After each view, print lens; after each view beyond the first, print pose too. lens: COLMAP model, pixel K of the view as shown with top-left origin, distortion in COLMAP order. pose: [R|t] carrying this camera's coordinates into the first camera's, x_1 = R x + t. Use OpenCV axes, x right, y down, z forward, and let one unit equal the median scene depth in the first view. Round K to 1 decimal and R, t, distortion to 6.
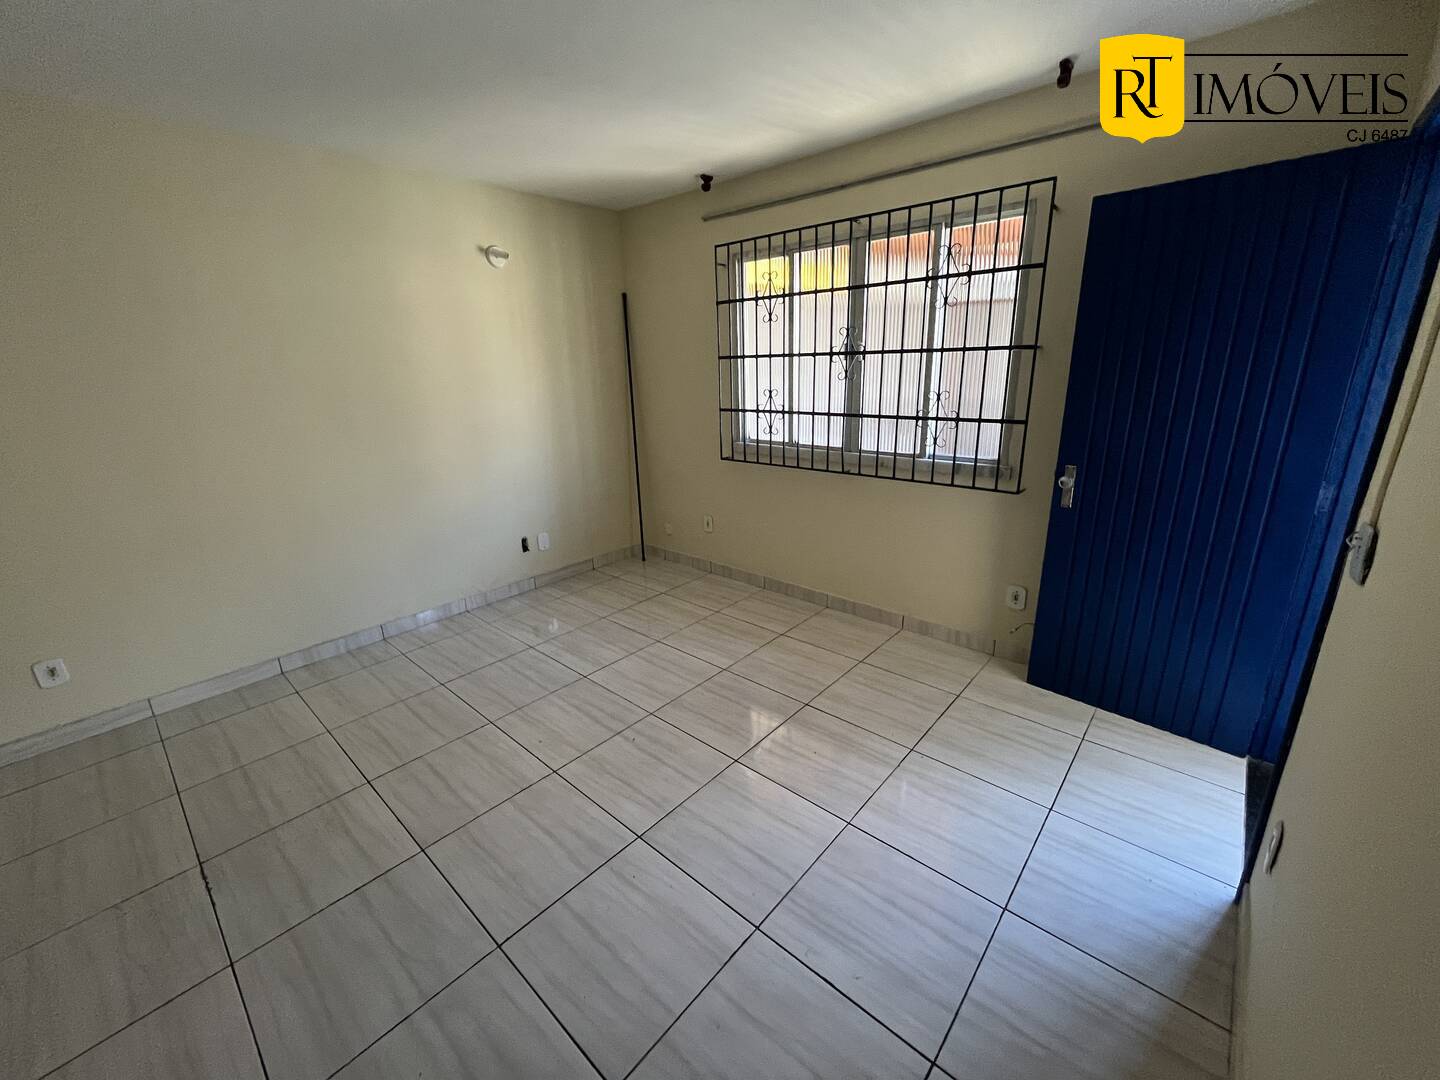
lens RADIAL K [[580.3, 0, 716.7], [0, 580.3, 535.0], [0, 0, 1]] dist [-0.003808, -0.000464]
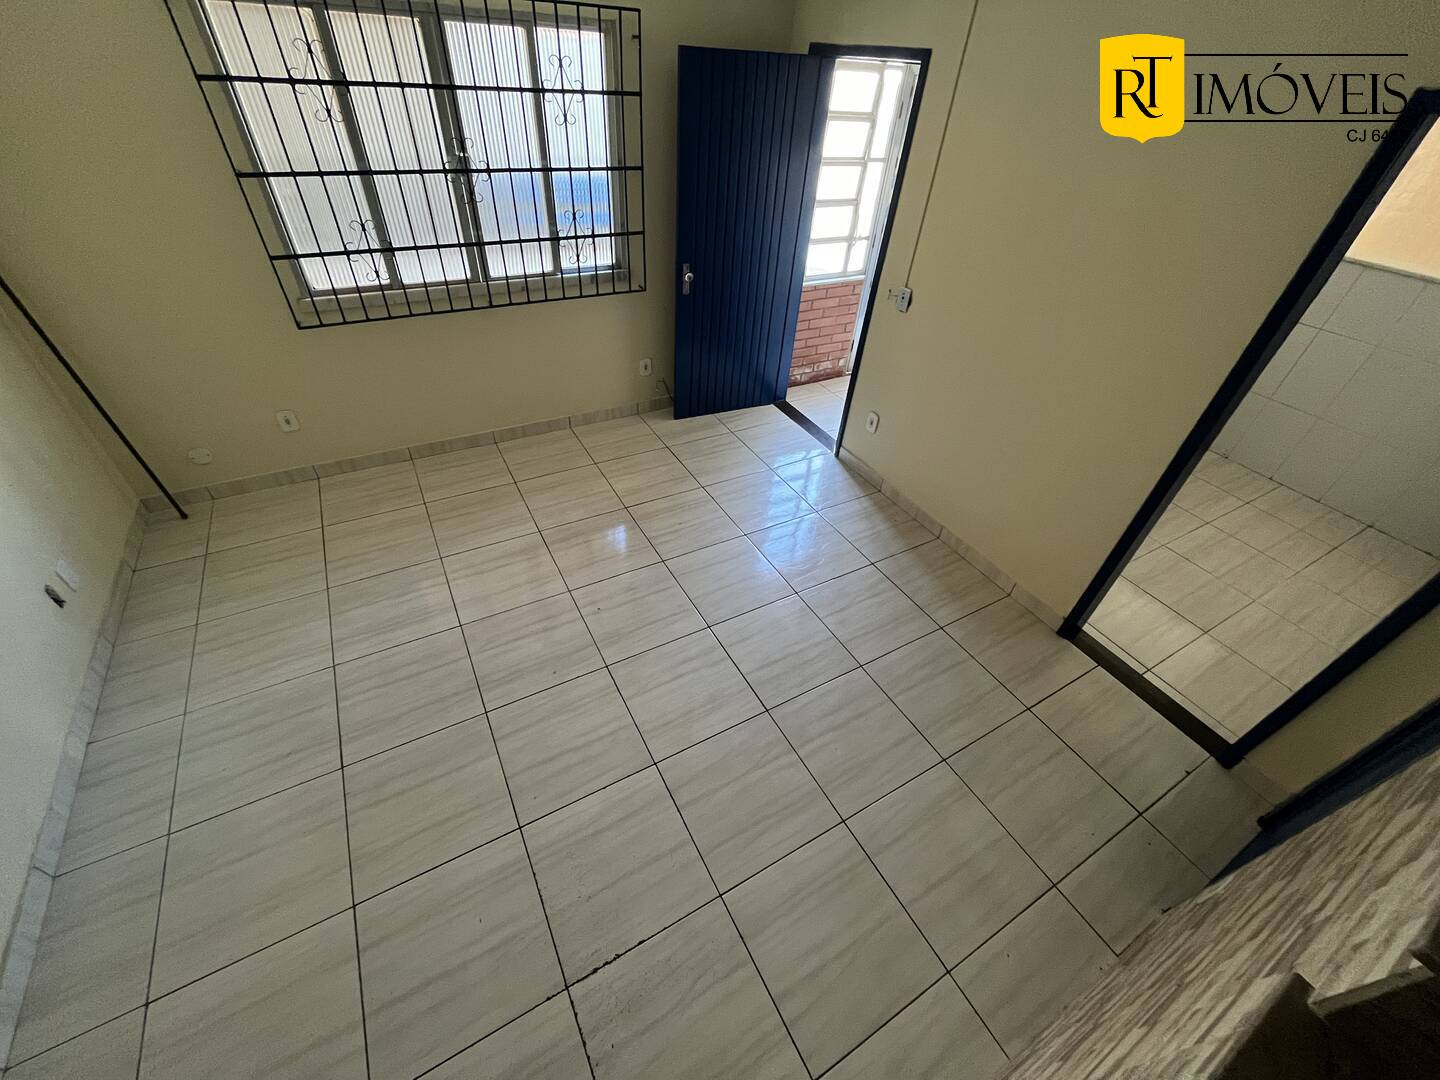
lens RADIAL K [[580.3, 0, 710.8], [0, 580.3, 537.6], [0, 0, 1]] dist [-0.003808, -0.000464]
pose [[0.327297, -0.577034, 0.748270, -0.646257], [0.206384, 0.816421, 0.539316, -0.251956], [-0.922108, -0.022085, 0.386303, 0.279951]]
